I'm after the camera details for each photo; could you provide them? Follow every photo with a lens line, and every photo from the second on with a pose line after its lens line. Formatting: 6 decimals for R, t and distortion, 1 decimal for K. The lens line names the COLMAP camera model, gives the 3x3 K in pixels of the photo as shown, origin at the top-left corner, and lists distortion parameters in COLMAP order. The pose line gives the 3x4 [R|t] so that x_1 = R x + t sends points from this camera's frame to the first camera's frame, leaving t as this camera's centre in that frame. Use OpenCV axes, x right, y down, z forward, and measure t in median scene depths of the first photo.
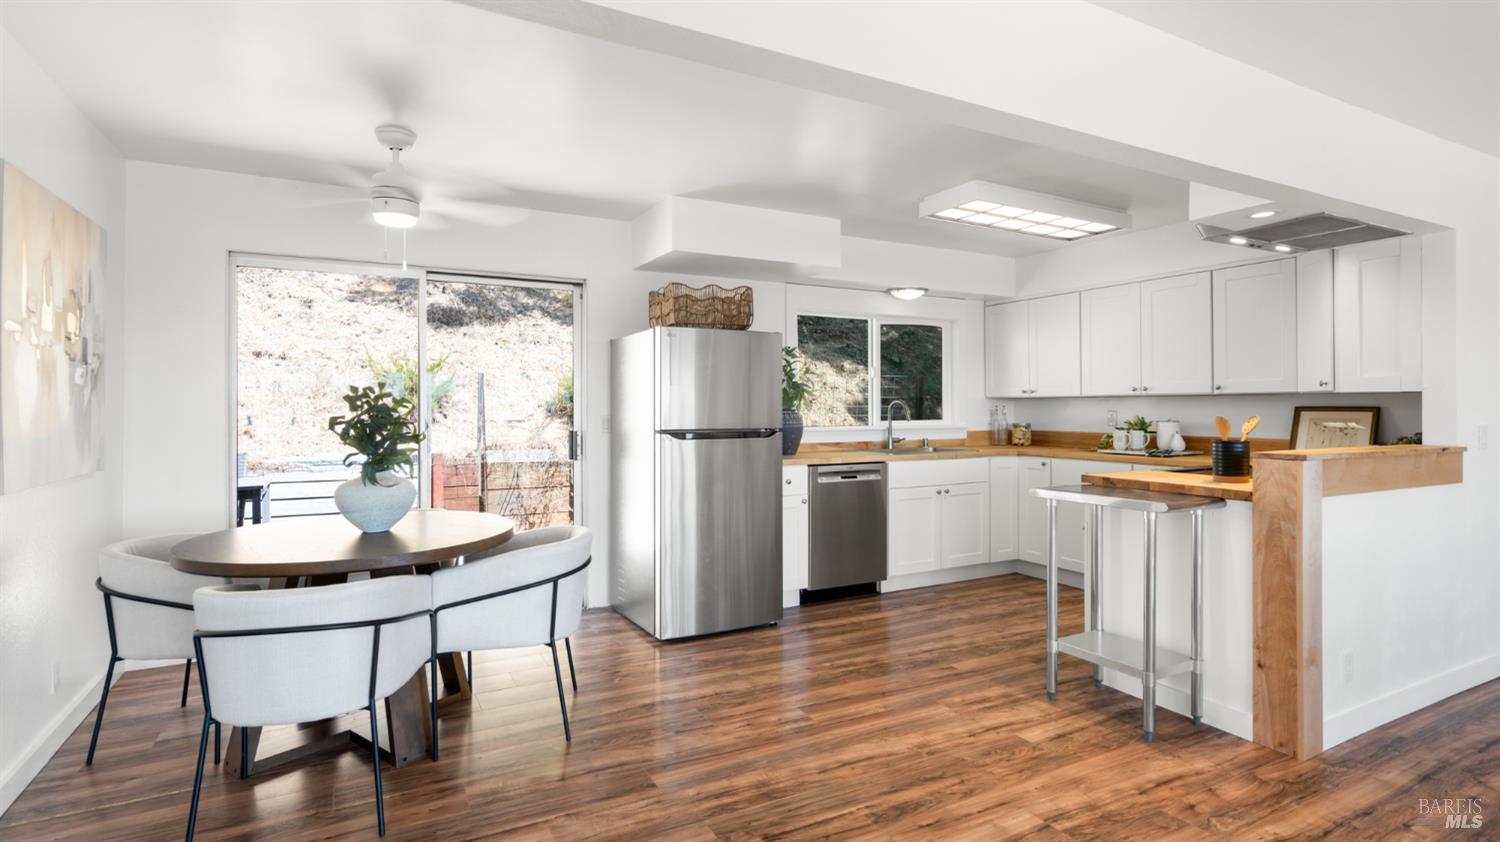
lens RADIAL K [[734.3, 0, 751.2], [0, 734.3, 405.7], [0, 0, 1]] dist [-0.000184, 0.000275]
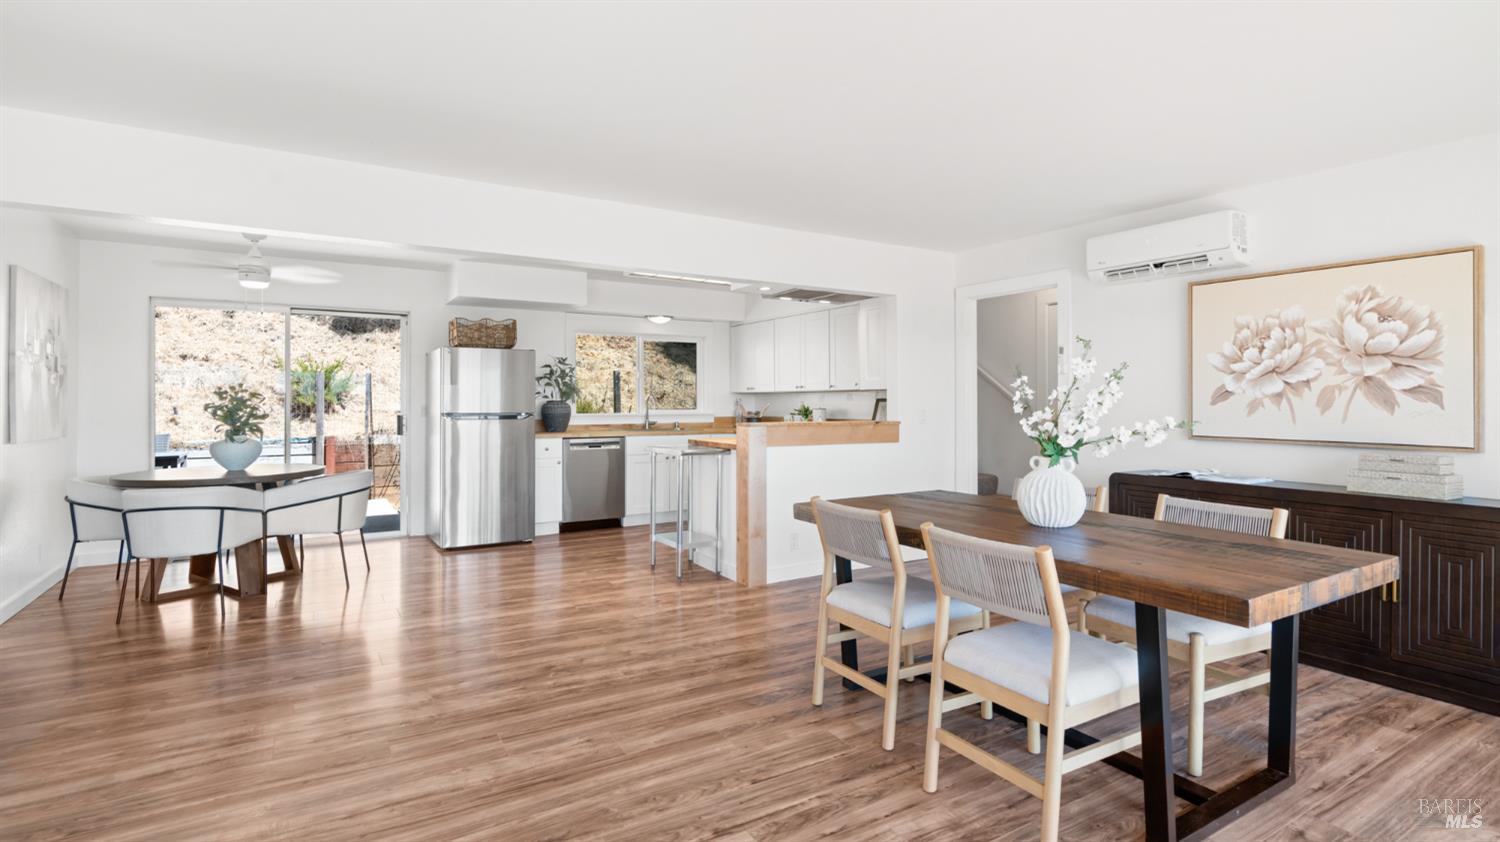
lens RADIAL K [[717.6, 0, 755.0], [0, 717.6, 398.9], [0, 0, 1]] dist [0.000859, -0.000402]
pose [[0.997881, 0.000792, 0.065068, 0.344617], [-0.000627, 0.999997, -0.002569, 0.004489], [-0.065070, 0.002523, 0.997878, -0.440467]]
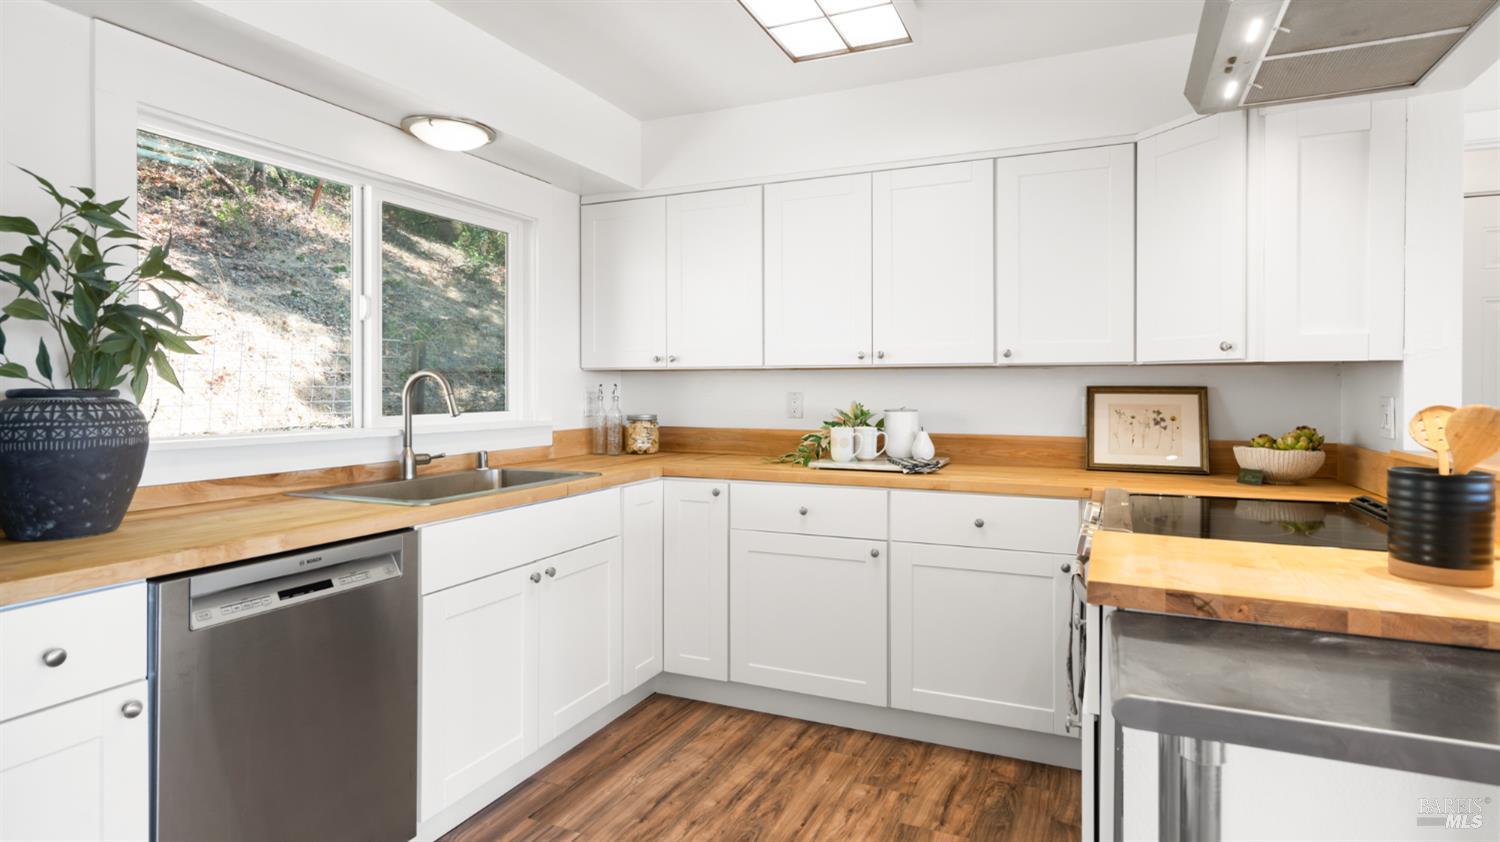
lens RADIAL K [[794.7, 0, 746.5], [0, 794.7, 388.7], [0, 0, 1]] dist [0.004128, 0.000946]
pose [[0.795957, 0.001936, 0.605350, 0.068671], [-0.002920, 0.999996, 0.000642, 0.003570], [-0.605346, -0.002279, 0.795959, 0.556353]]
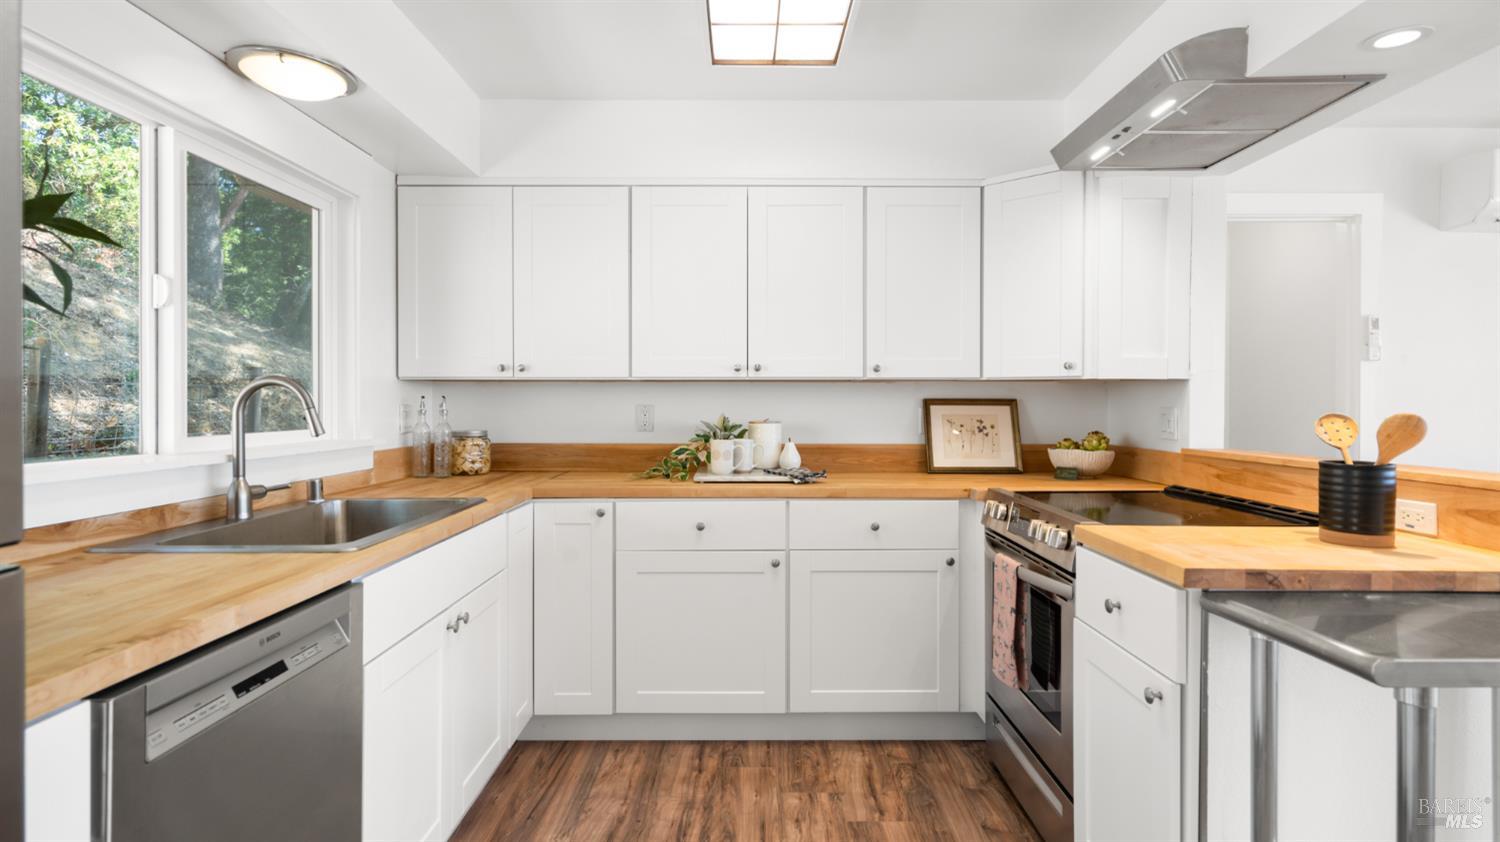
lens RADIAL K [[780.8, 0, 753.2], [0, 780.8, 404.6], [0, 0, 1]] dist [0.005503, 0.000633]
pose [[0.474477, -0.001819, 0.880266, -0.018846], [-0.002923, 0.999989, 0.003641, 0.004240], [-0.880263, -0.004300, 0.474467, 0.697785]]
